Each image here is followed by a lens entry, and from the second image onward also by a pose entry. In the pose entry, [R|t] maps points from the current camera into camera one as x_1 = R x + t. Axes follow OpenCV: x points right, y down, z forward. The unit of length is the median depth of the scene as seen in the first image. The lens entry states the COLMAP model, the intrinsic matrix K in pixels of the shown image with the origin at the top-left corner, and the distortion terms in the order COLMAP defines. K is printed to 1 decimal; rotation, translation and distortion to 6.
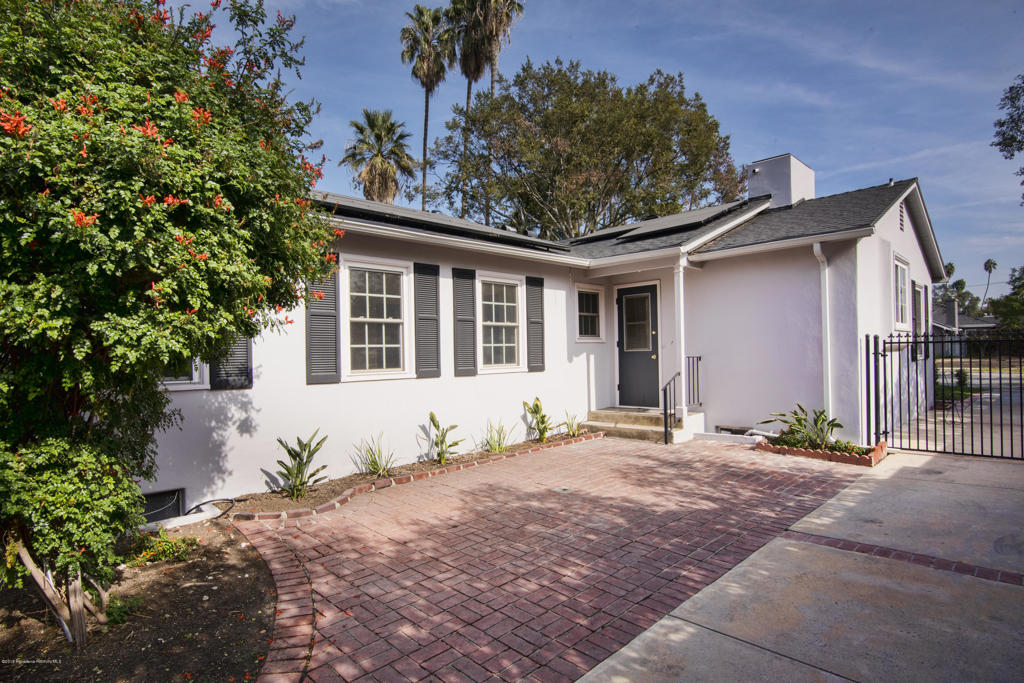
lens RADIAL K [[549.1, 0, 511.0], [0, 549.1, 356.5], [0, 0, 1]] dist [-0.003253, -0.001491]
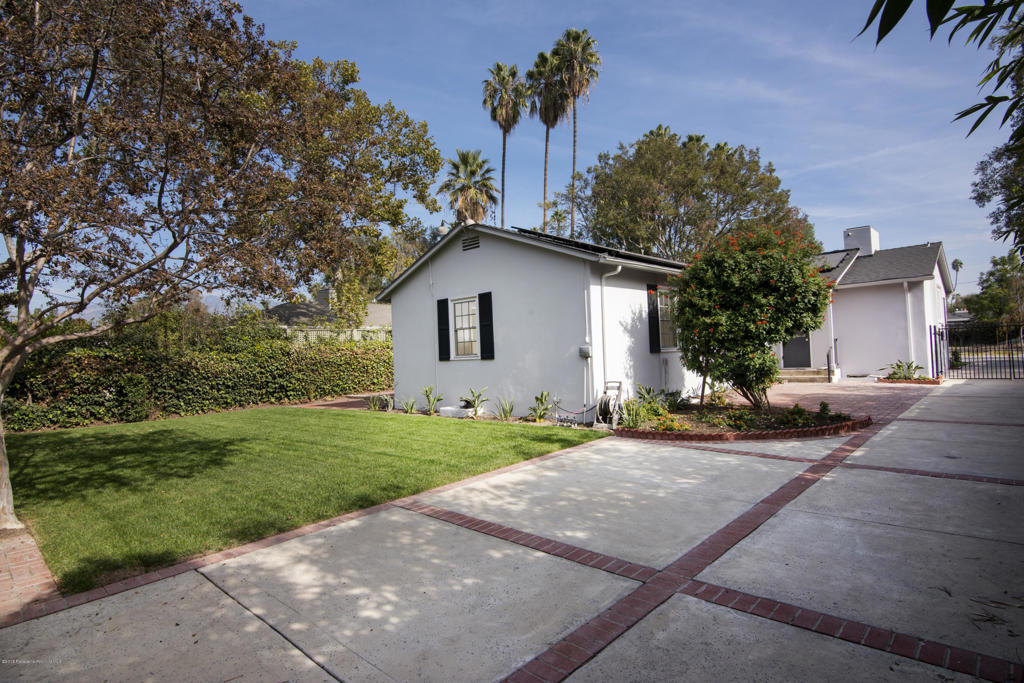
lens RADIAL K [[554.6, 0, 512.0], [0, 554.6, 341.5], [0, 0, 1]] dist [0.000258, -0.000107]
pose [[0.998891, -0.017962, 0.043528, -0.443039], [0.019264, 0.999374, -0.029659, 0.022856], [-0.042968, 0.030465, 0.998612, -0.445809]]
